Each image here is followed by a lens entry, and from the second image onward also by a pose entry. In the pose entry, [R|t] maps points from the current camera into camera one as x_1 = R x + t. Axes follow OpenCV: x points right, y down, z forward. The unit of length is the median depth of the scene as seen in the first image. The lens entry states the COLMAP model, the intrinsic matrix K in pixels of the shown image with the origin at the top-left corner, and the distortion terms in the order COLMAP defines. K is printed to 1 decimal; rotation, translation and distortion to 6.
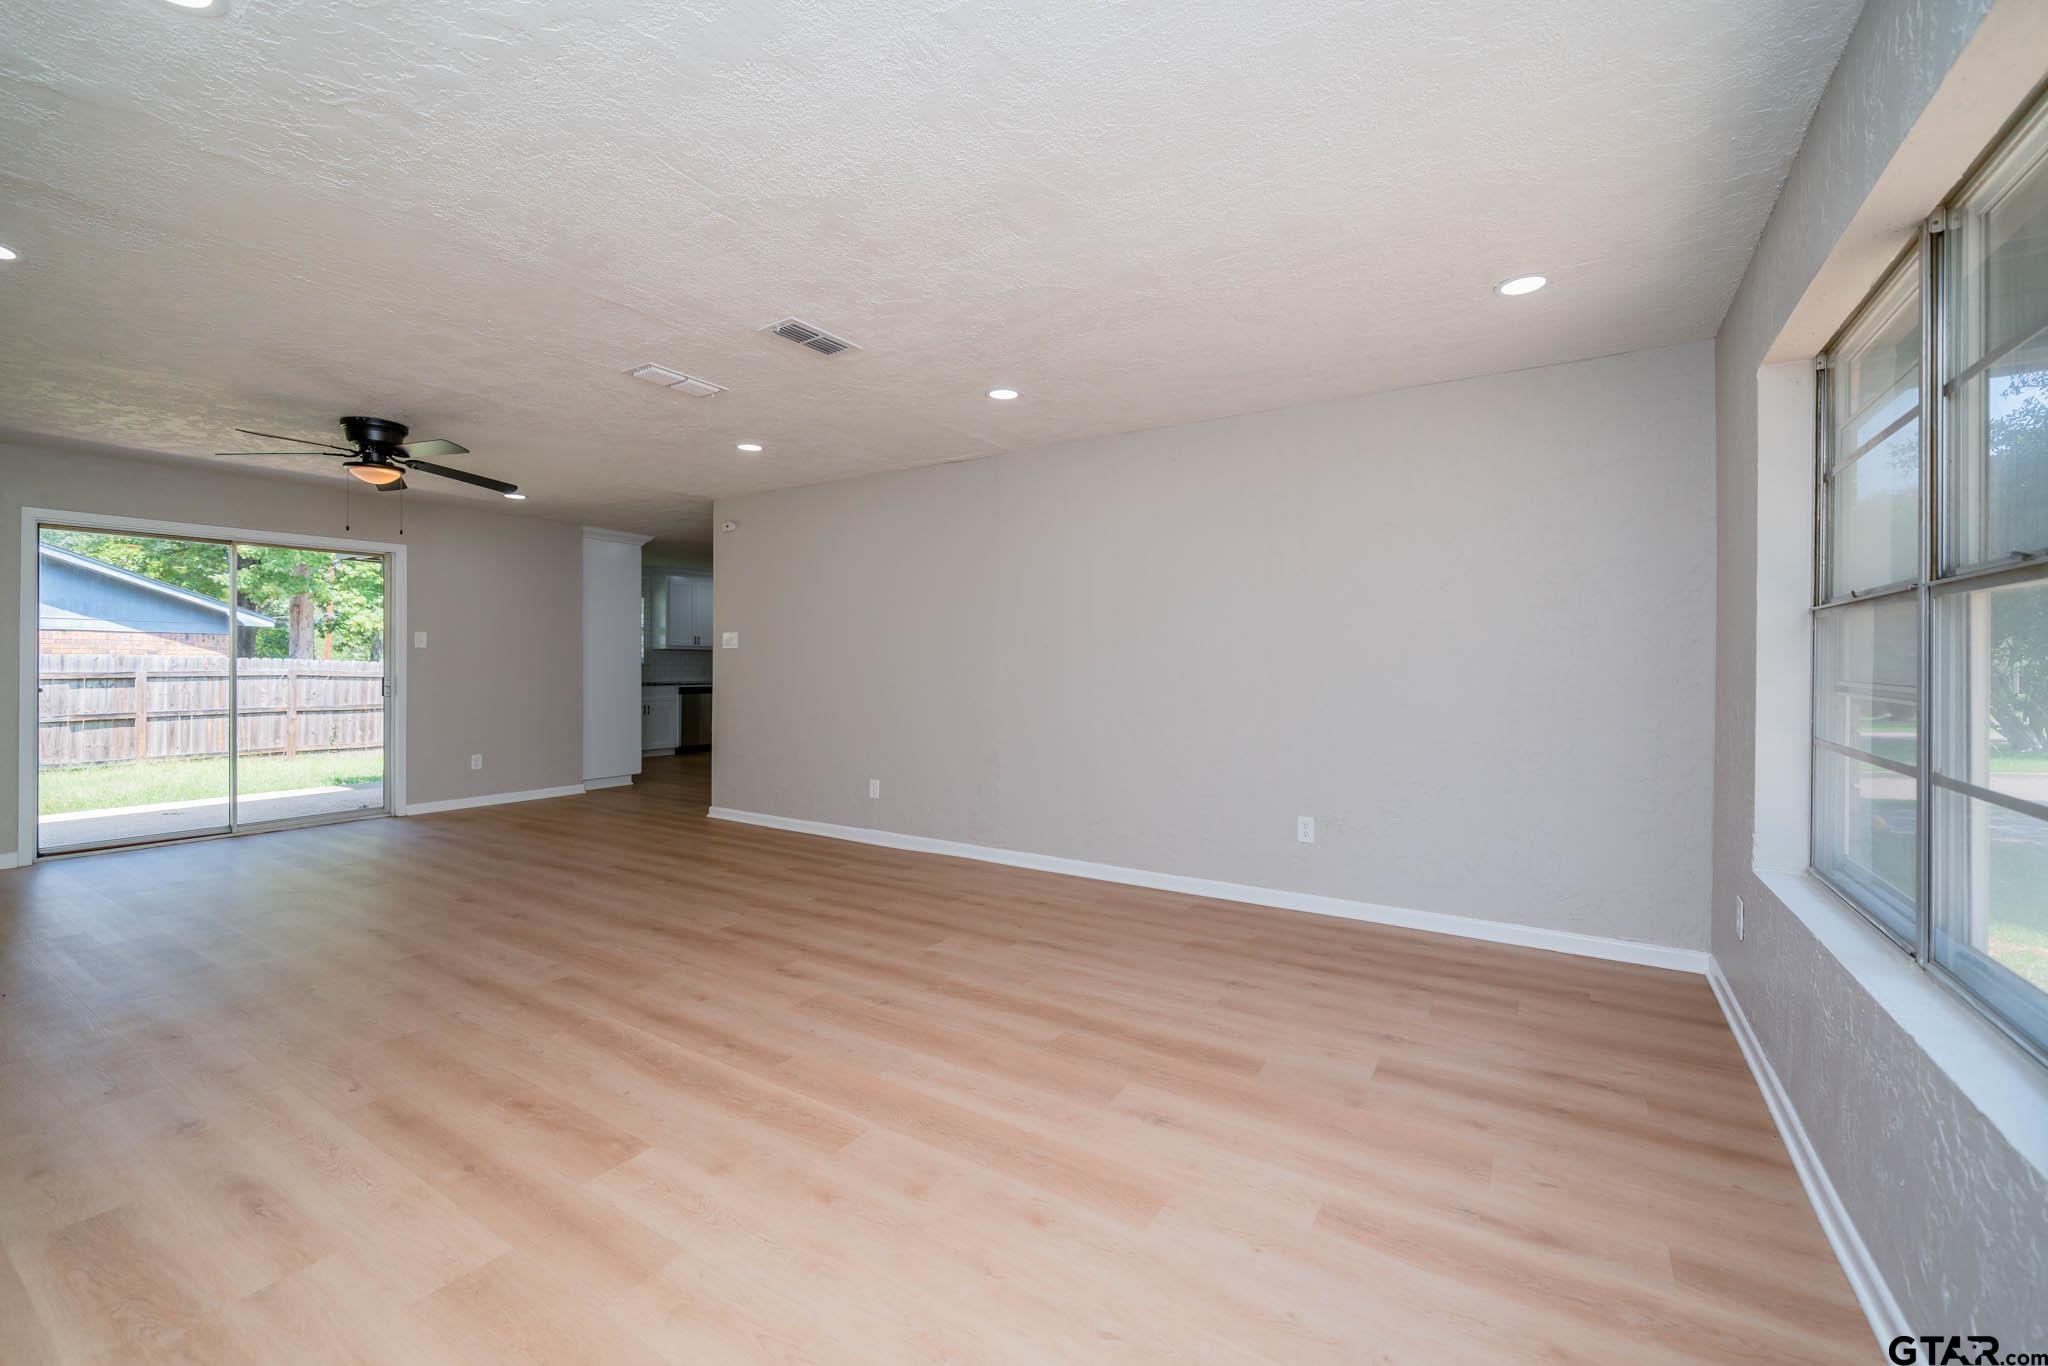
lens RADIAL K [[830.8, 0, 1024.6], [0, 830.8, 668.8], [0, 0, 1]] dist [0.001105, 0.000549]
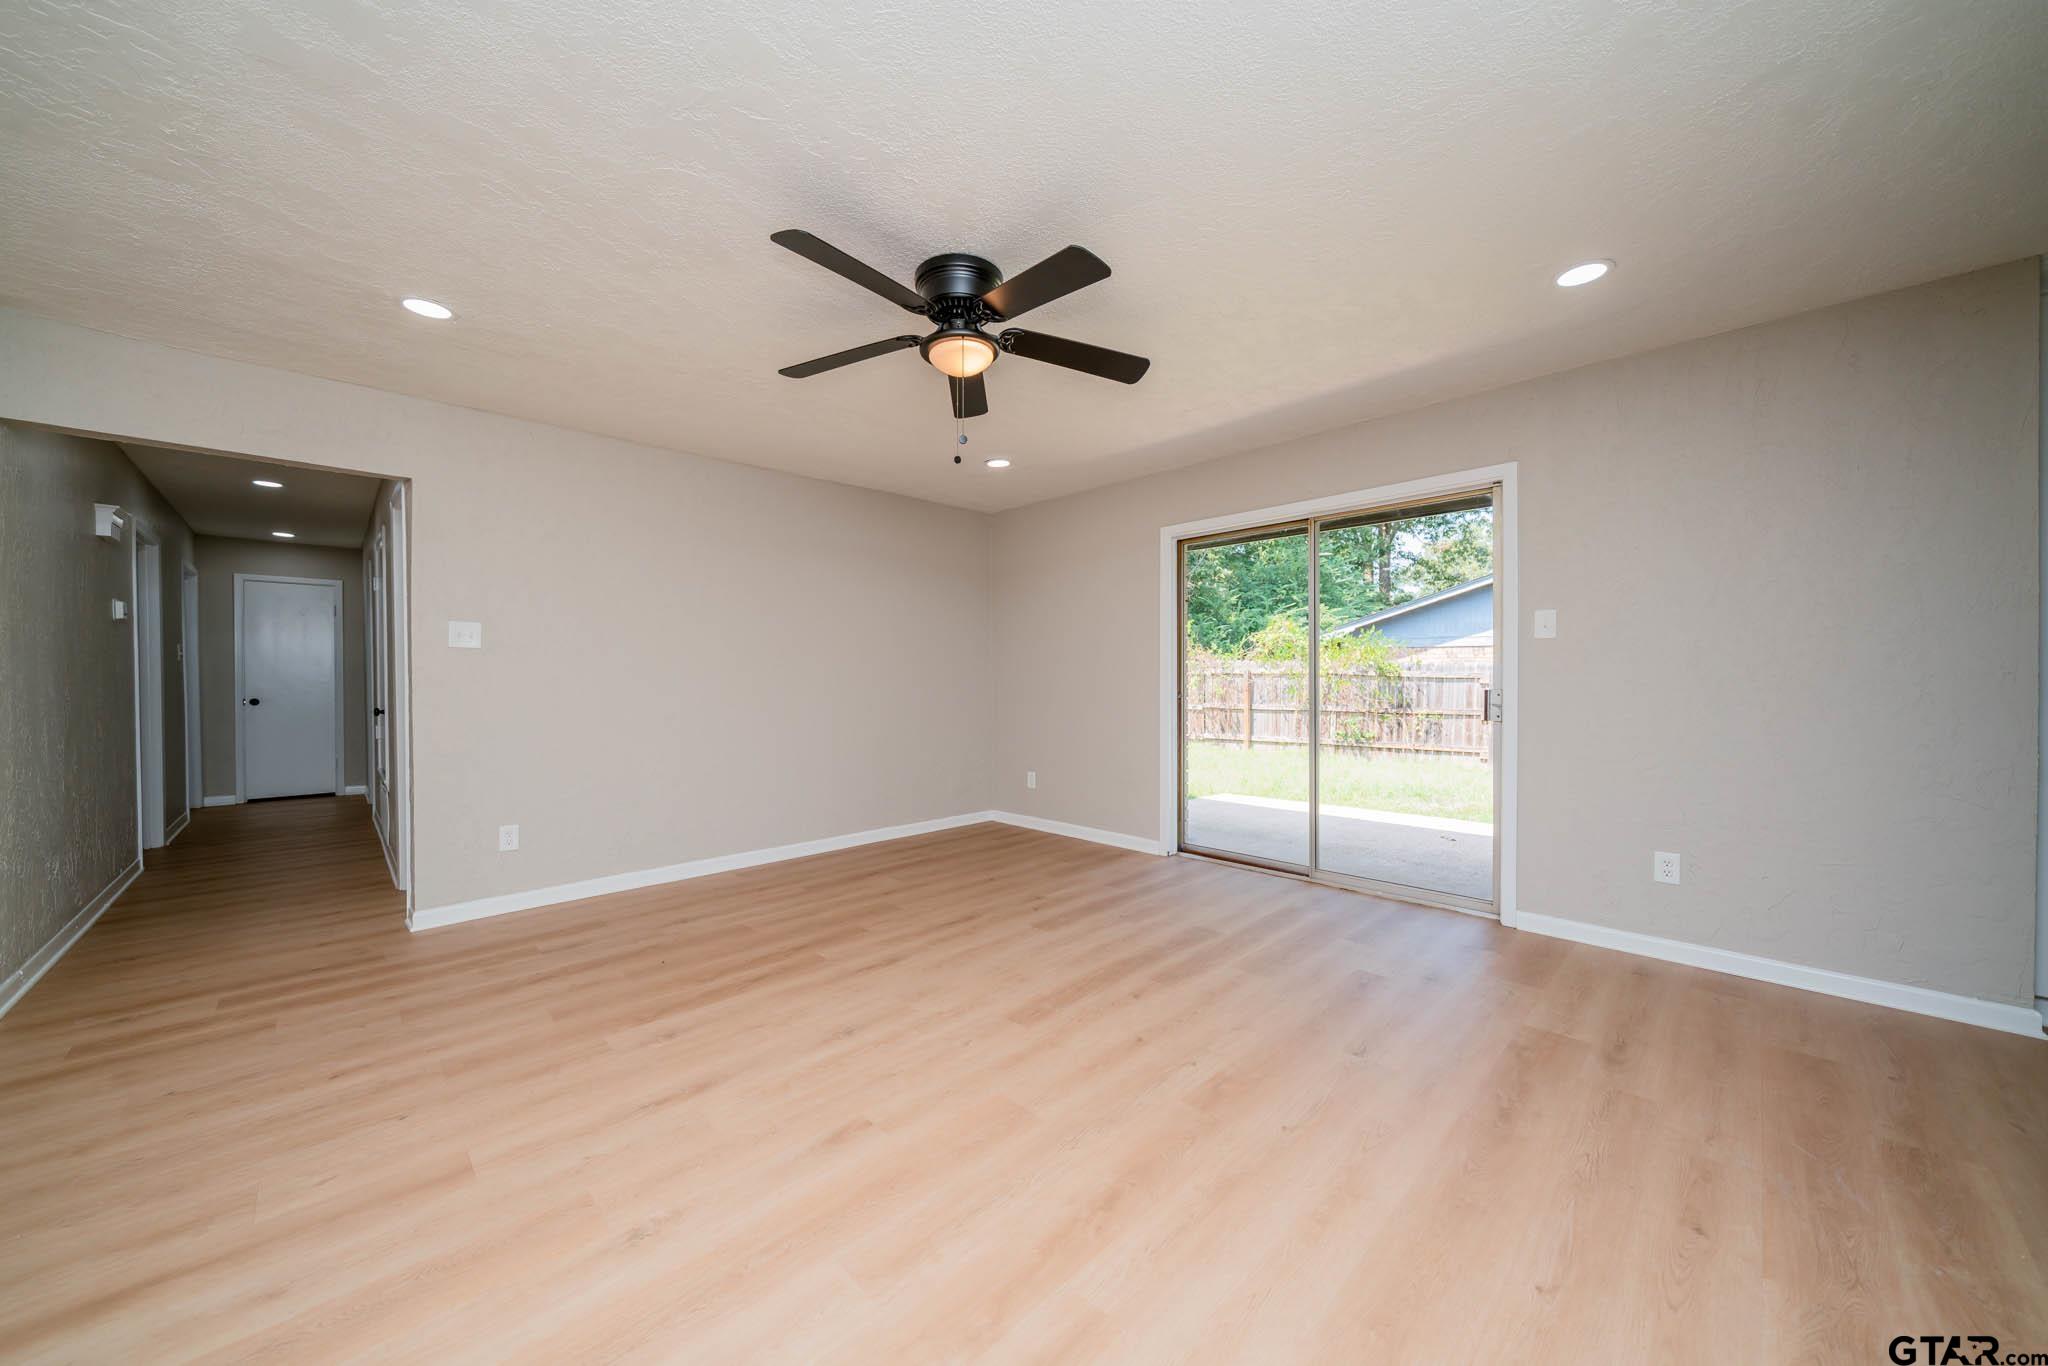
lens RADIAL K [[718.4, 0, 1019.2], [0, 718.4, 685.8], [0, 0, 1]] dist [-0.001644, -0.000163]
pose [[-0.229824, 0.009264, -0.973188, -0.336668], [-0.001465, 0.999950, 0.009865, 0.005242], [0.973231, 0.003693, -0.229799, 1.469258]]
